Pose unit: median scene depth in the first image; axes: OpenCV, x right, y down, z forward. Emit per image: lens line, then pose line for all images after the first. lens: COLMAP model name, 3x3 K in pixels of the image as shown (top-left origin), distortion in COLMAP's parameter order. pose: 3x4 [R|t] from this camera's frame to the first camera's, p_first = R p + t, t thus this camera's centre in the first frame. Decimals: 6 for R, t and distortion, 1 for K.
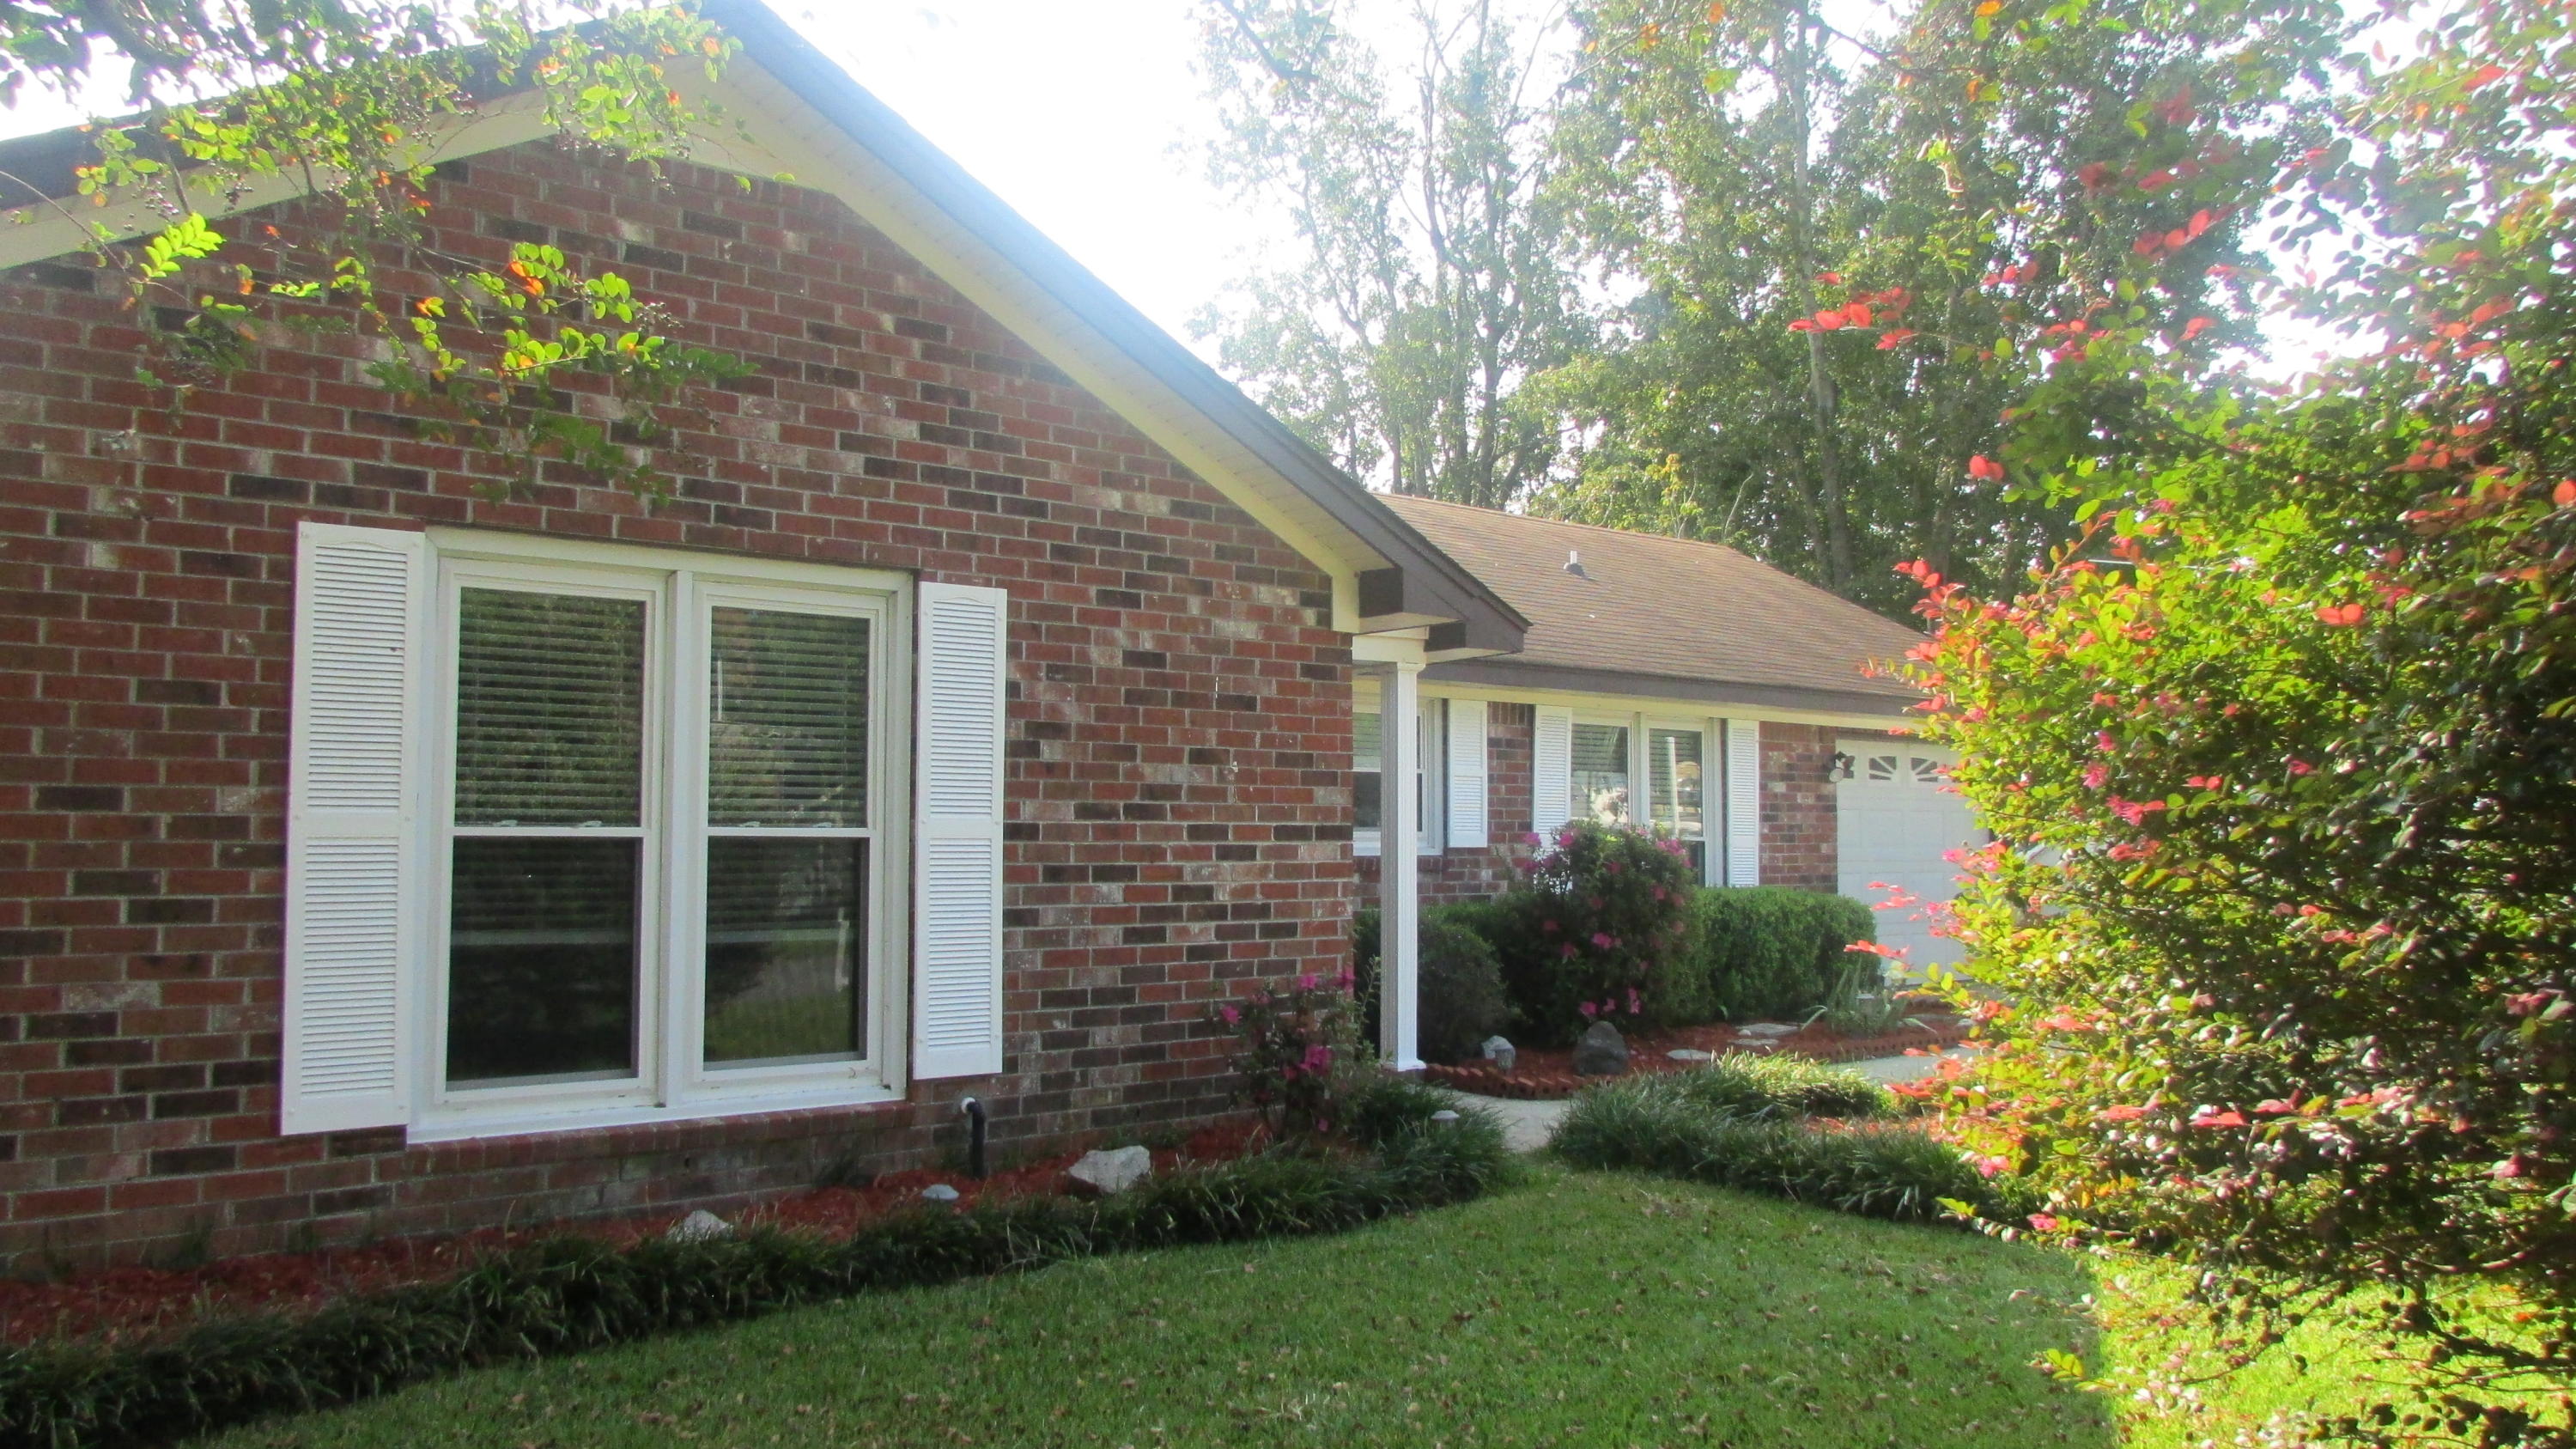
lens RADIAL K [[1833.9, 0, 1285.4], [0, 1833.9, 736.2], [0, 0, 1]] dist [-0.031107, 0.005660]
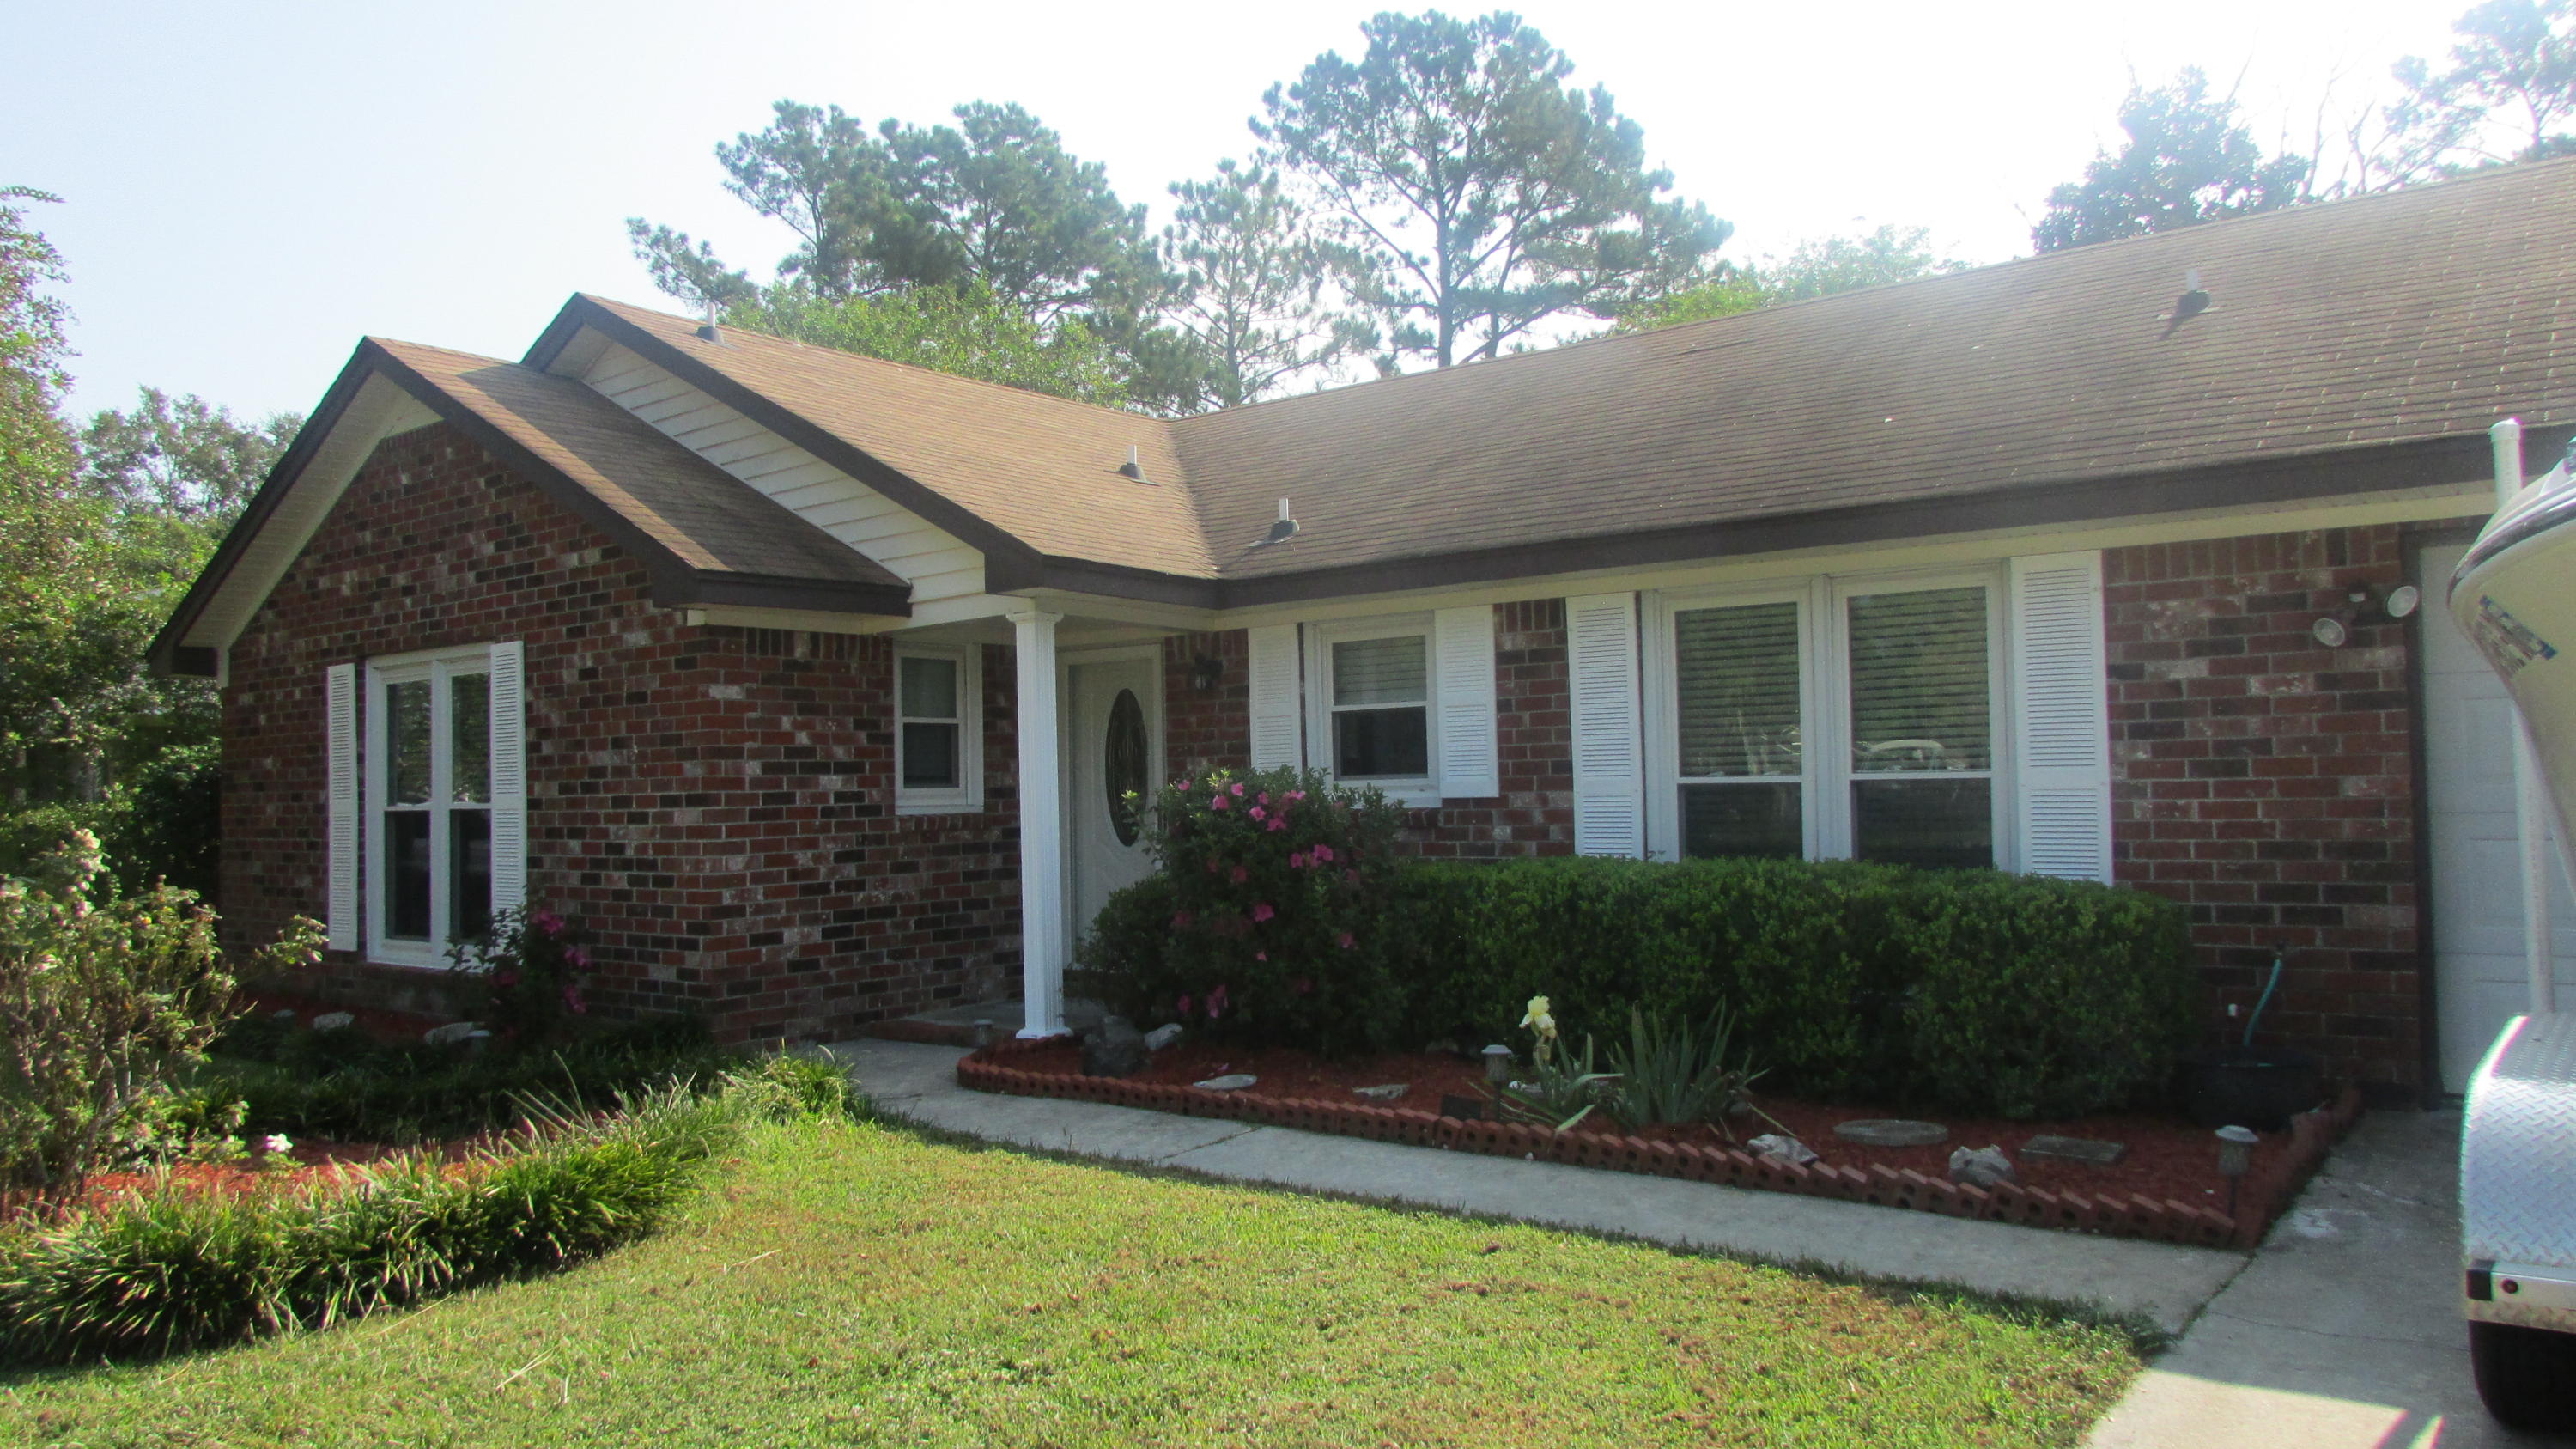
lens RADIAL K [[1833.9, 0, 1287.8], [0, 1833.9, 730.8], [0, 0, 1]] dist [-0.031107, 0.005660]
pose [[0.216200, -0.034599, -0.975736, 1.379387], [0.079849, 0.996651, -0.017648, 0.066084], [0.973078, -0.074096, 0.218239, 1.244074]]
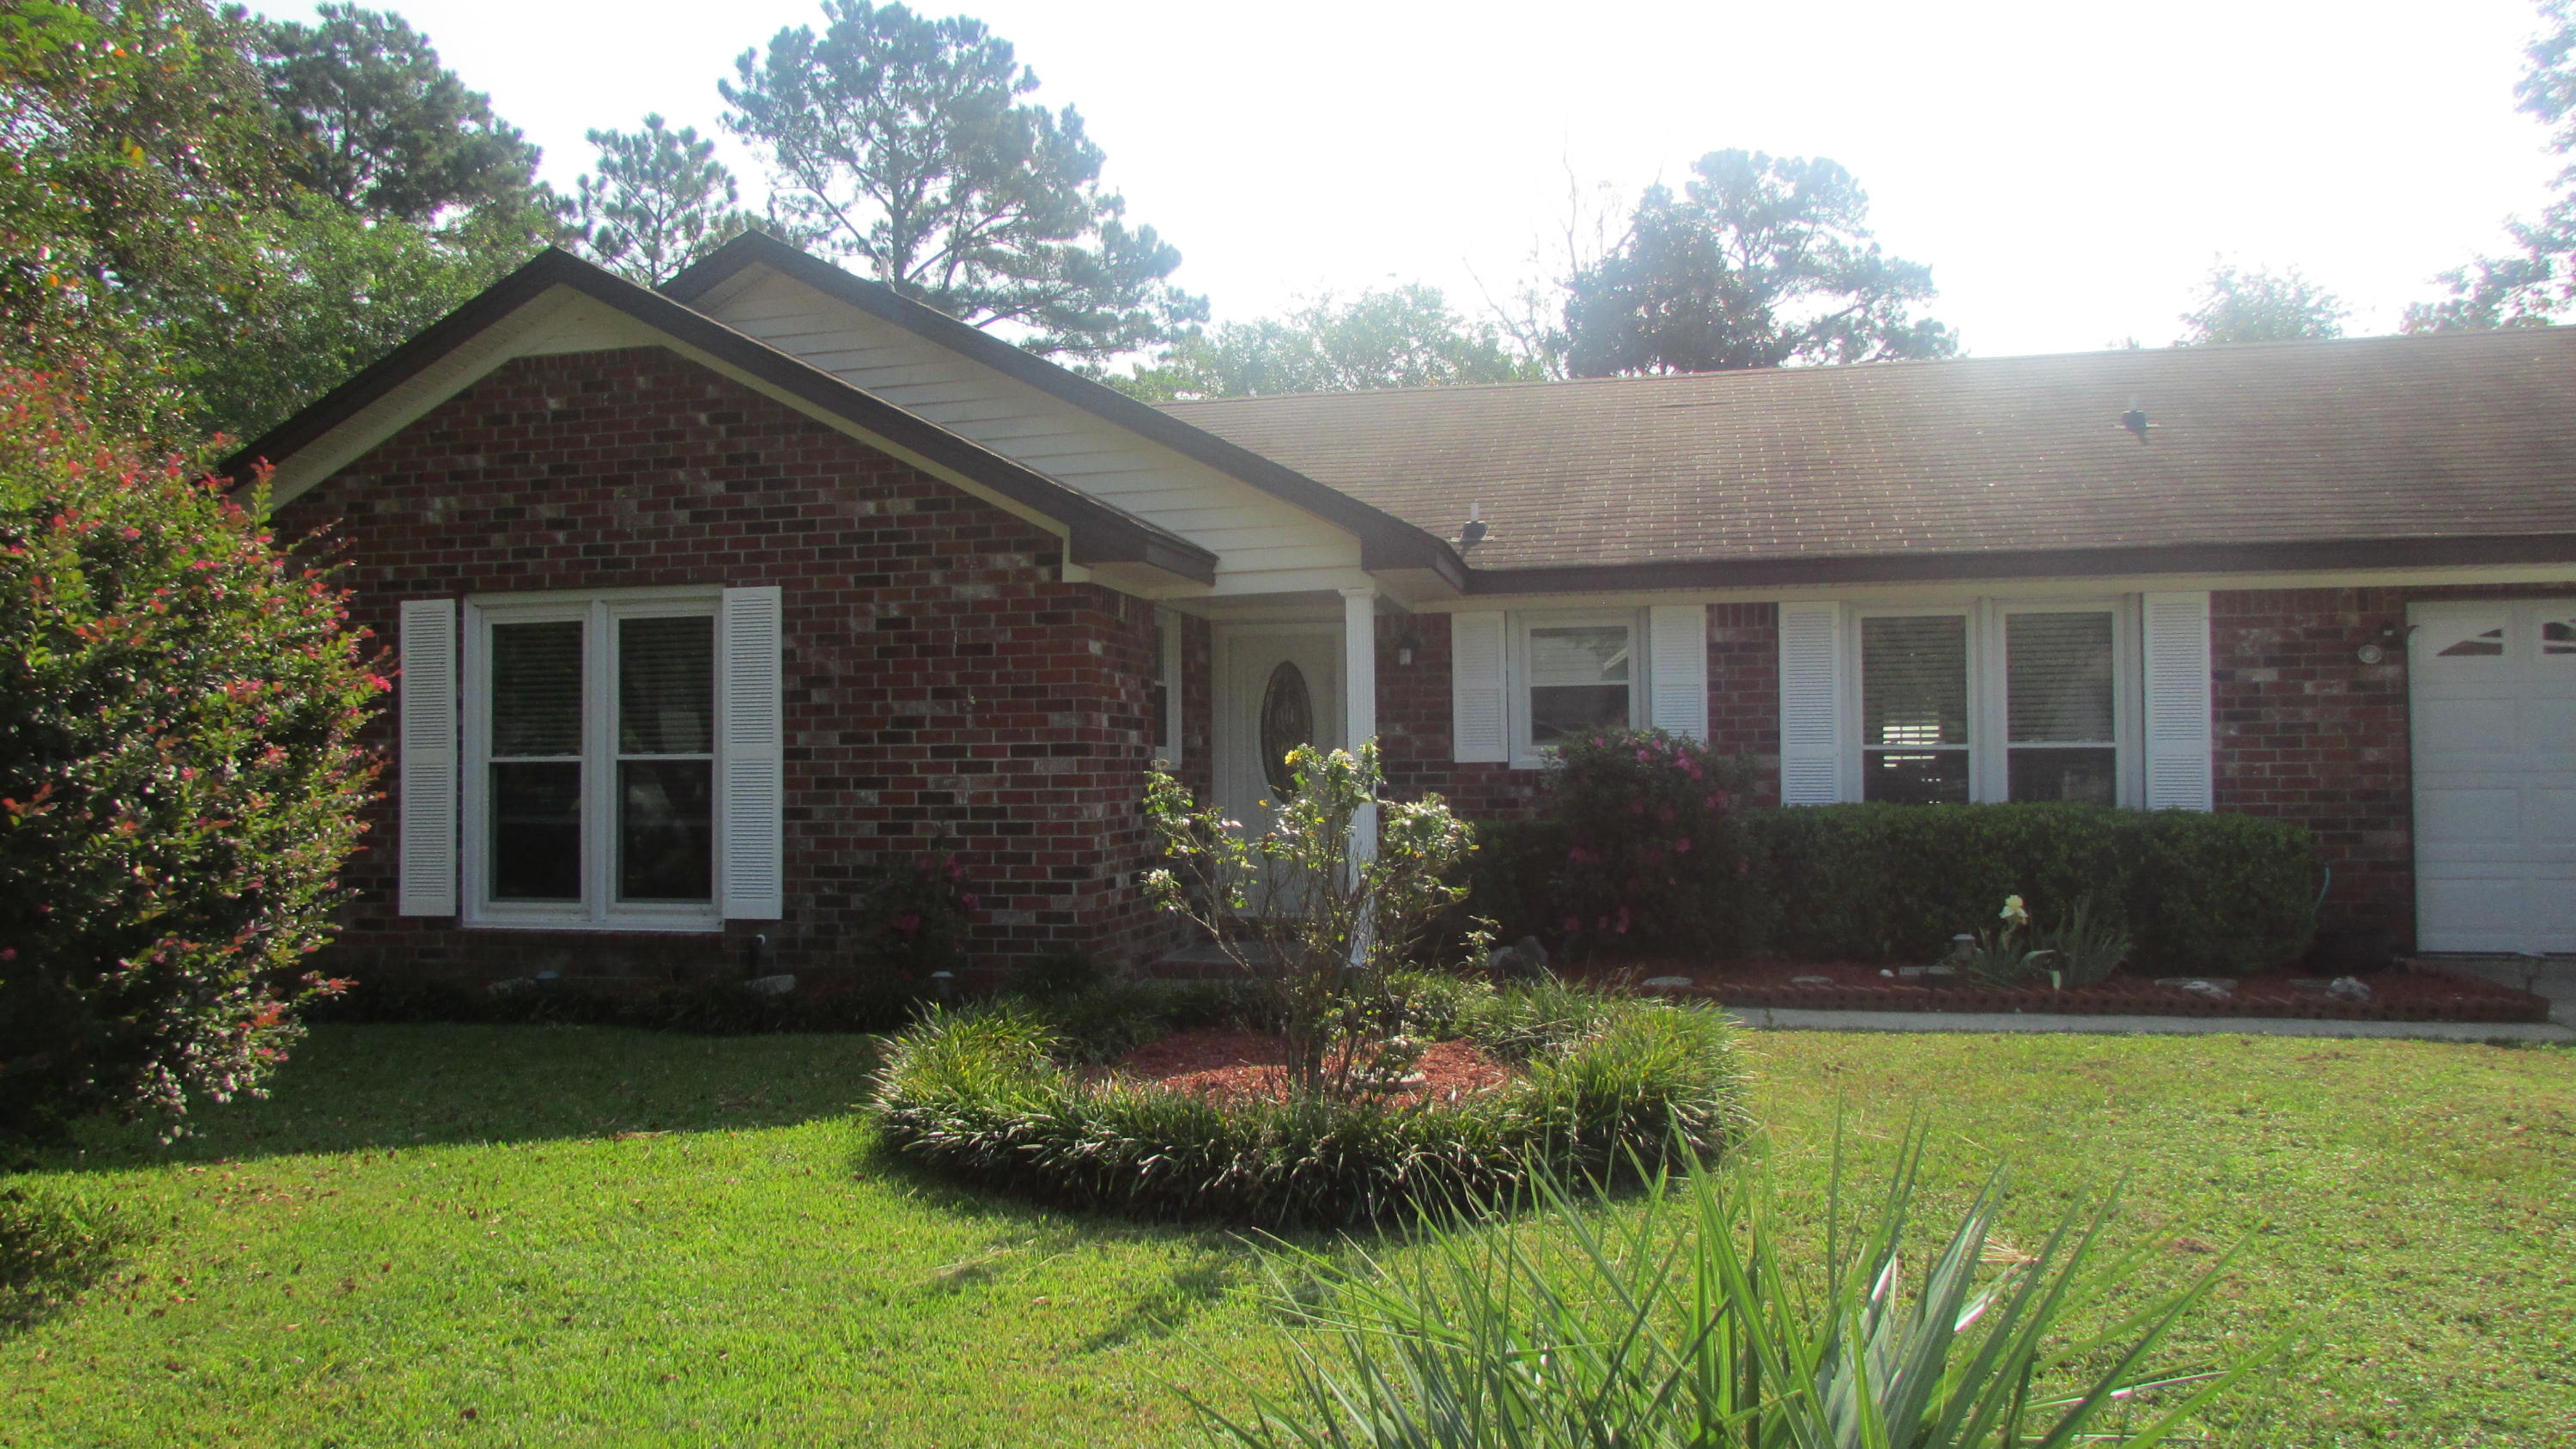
lens RADIAL K [[1833.9, 0, 1278.8], [0, 1833.9, 732.4], [0, 0, 1]] dist [-0.031107, 0.005660]
pose [[0.616027, -0.023834, -0.787364, 1.187366], [0.055914, 0.998344, 0.013526, 0.036249], [0.785738, -0.052357, 0.616340, 0.405884]]
